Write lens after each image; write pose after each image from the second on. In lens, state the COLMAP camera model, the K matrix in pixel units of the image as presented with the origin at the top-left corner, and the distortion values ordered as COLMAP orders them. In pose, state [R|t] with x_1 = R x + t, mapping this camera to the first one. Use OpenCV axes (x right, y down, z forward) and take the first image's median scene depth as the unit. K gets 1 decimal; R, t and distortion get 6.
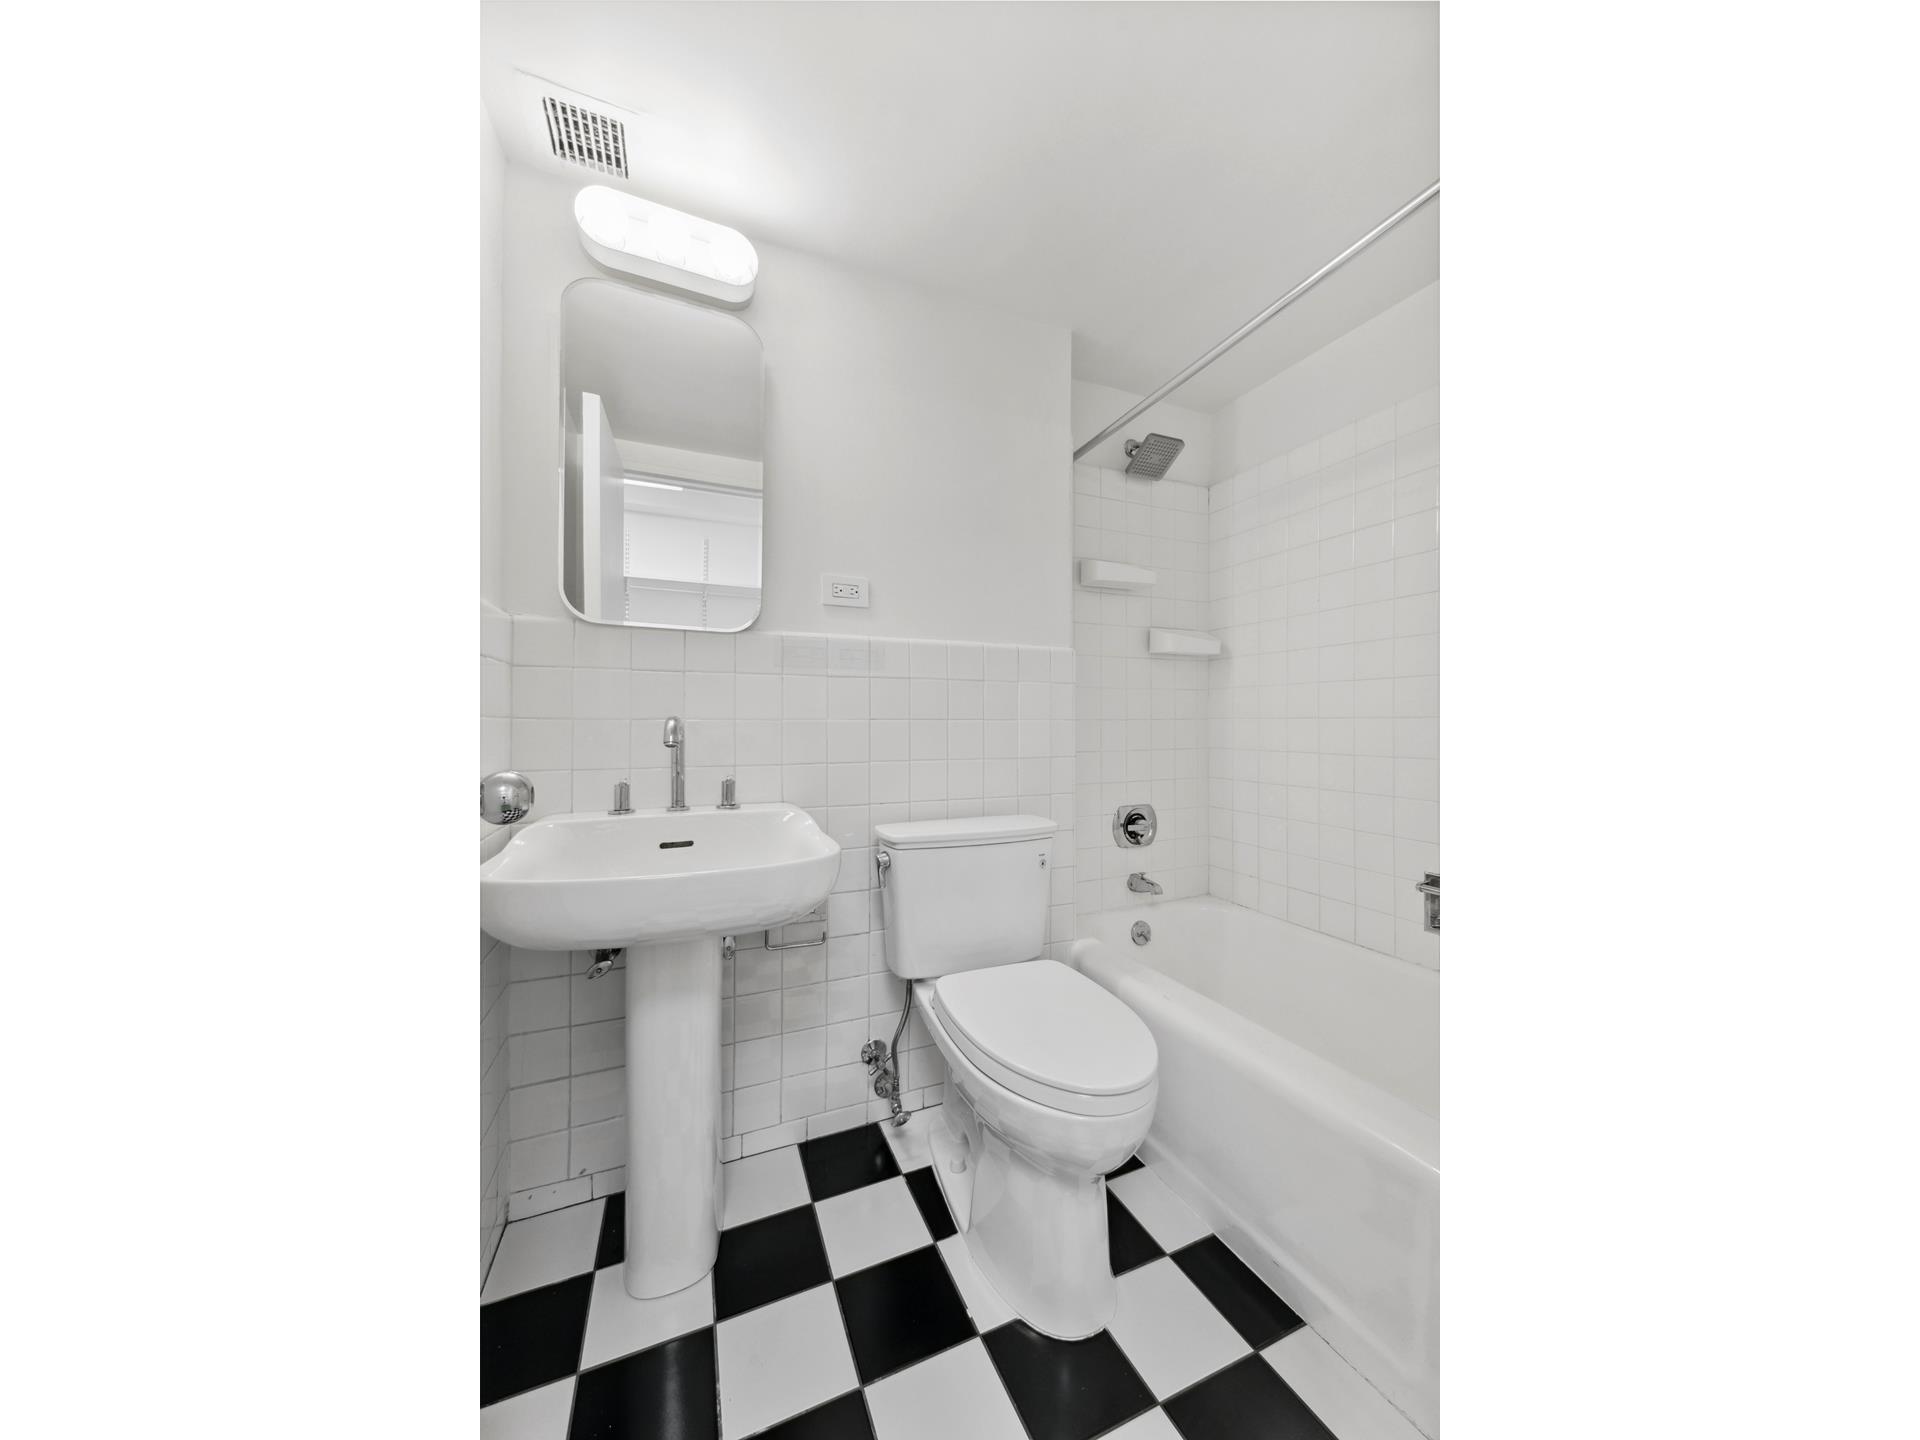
lens RADIAL K [[626.2, 0, 967.3], [0, 626.2, 729.5], [0, 0, 1]] dist [0.000463, 0.000016]
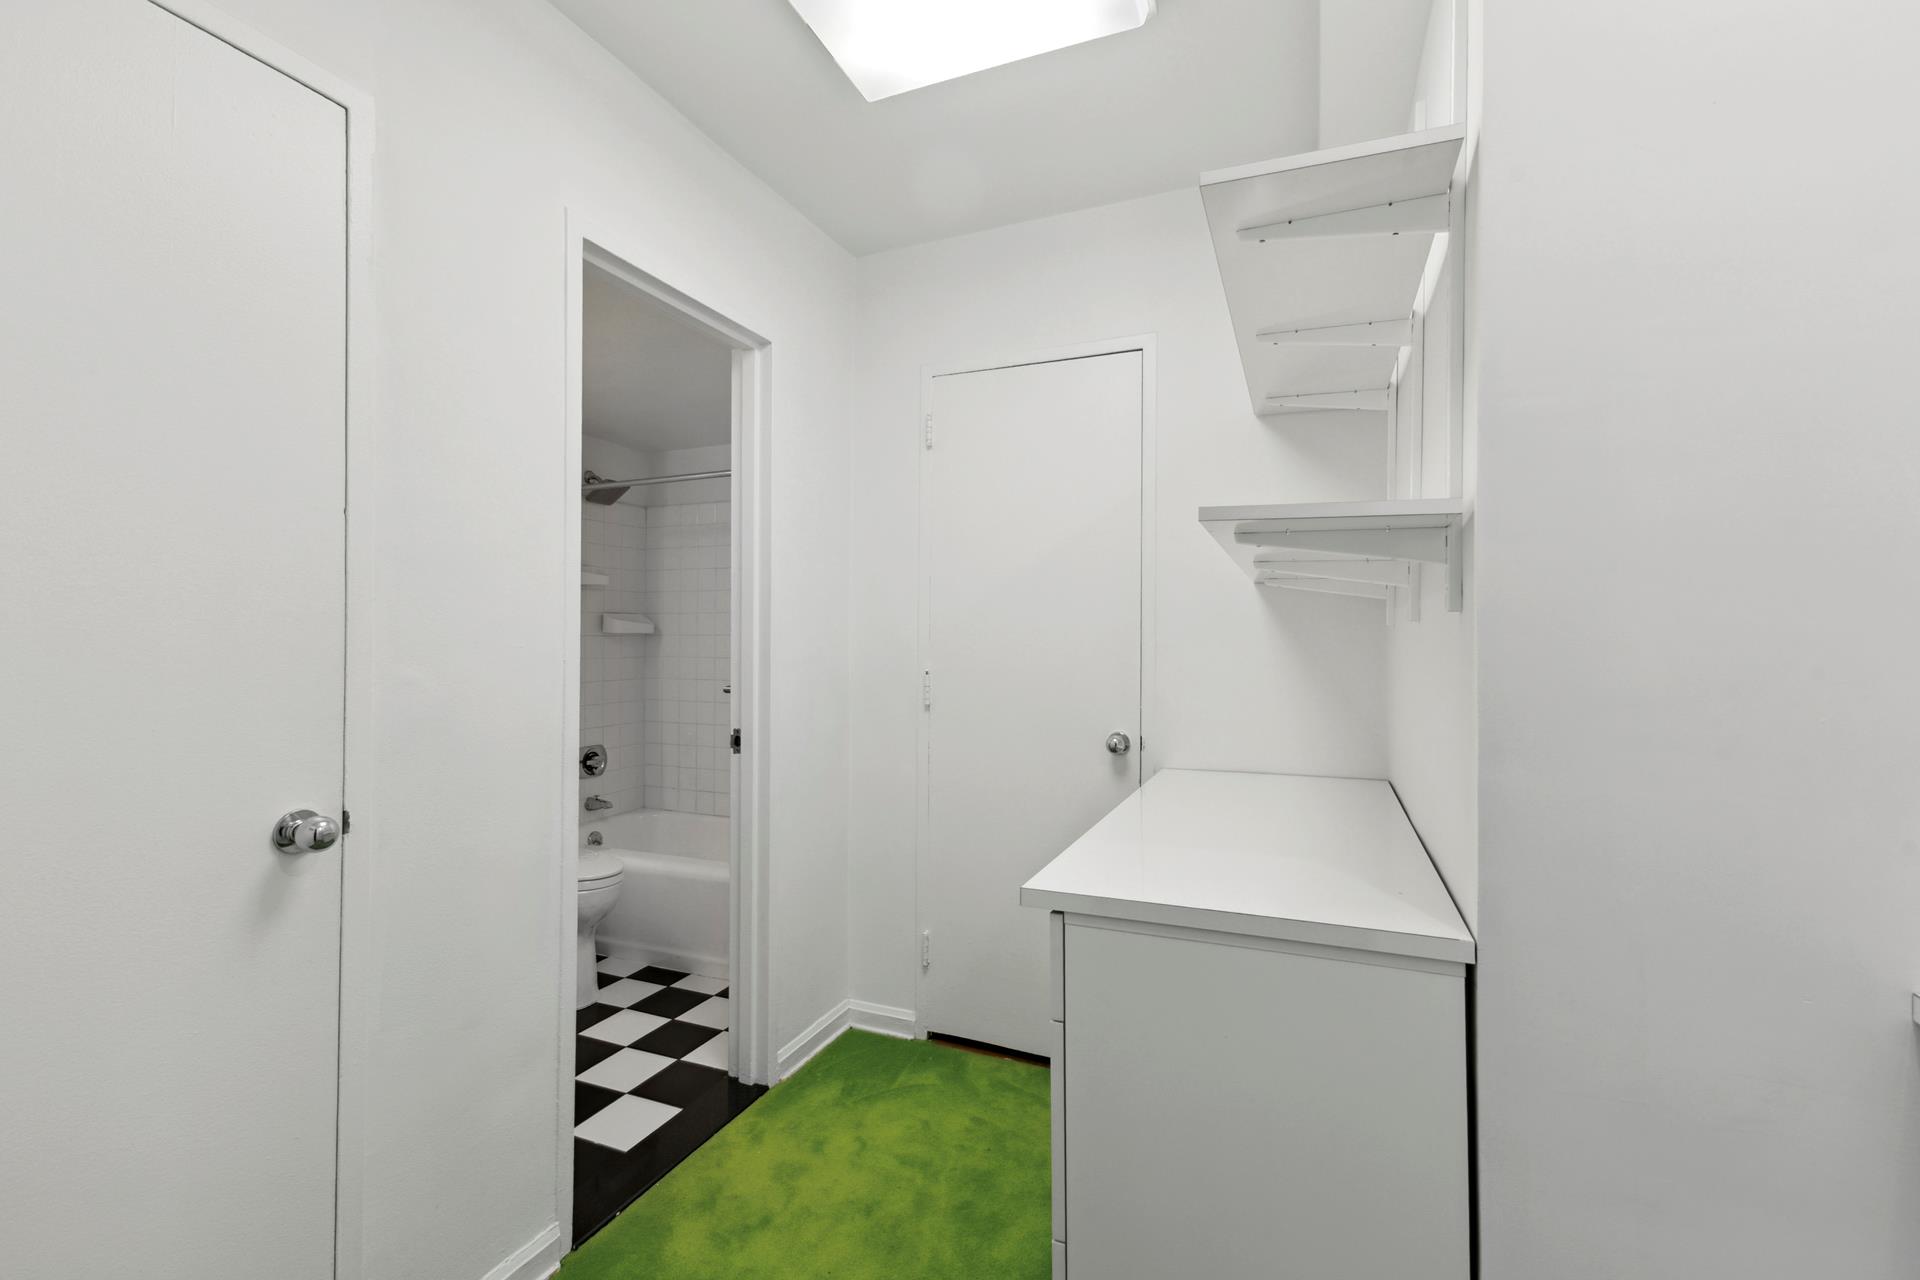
lens RADIAL K [[830.2, 0, 962.3], [0, 830.2, 646.7], [0, 0, 1]] dist [0.002582, 0.000105]
pose [[0.732760, 0.003190, 0.680479, -0.355662], [-0.006487, 0.999976, 0.002297, -0.099775], [-0.680456, -0.006097, 0.732764, -0.834128]]
